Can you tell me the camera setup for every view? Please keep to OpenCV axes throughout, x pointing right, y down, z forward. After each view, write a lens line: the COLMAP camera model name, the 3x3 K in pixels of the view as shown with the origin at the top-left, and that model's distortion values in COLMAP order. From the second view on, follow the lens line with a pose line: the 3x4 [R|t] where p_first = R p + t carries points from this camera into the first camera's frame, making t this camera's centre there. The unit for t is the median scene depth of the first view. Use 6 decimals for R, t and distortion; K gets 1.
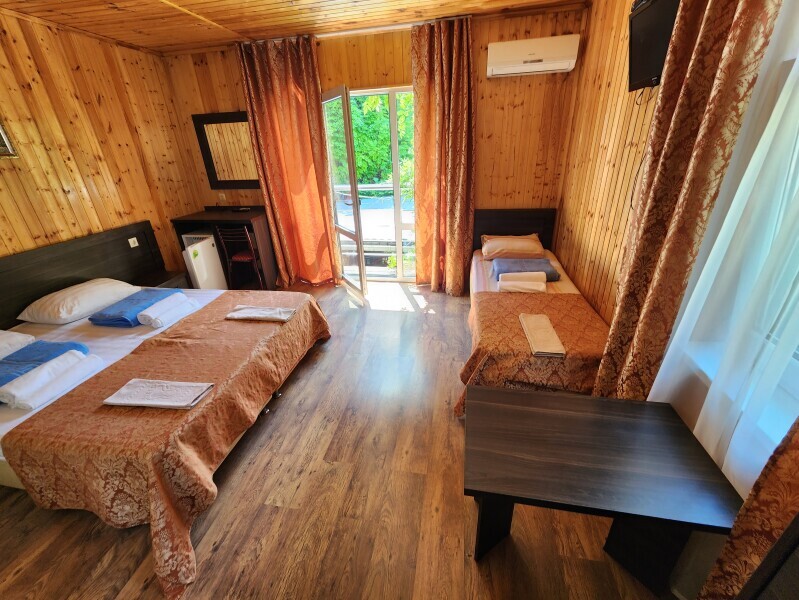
lens RADIAL K [[331.8, 0, 399.4], [0, 331.8, 291.4], [0, 0, 1]] dist [-0.002040, -0.001056]
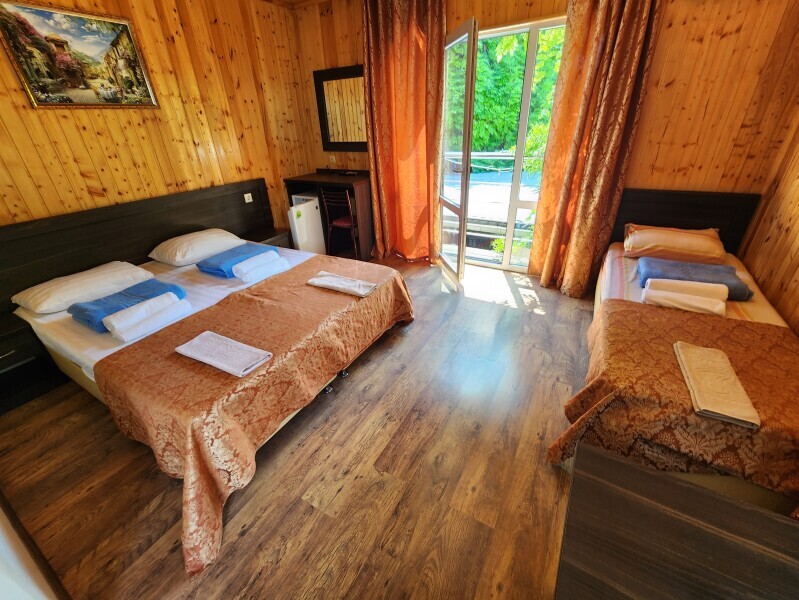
lens RADIAL K [[331.8, 0, 399.1], [0, 331.8, 297.3], [0, 0, 1]] dist [-0.002040, -0.001056]
pose [[0.943253, 0.161377, -0.290227, 0.007034], [-0.138456, 0.985509, 0.097989, -0.008206], [0.301835, -0.052245, 0.951928, 0.153069]]
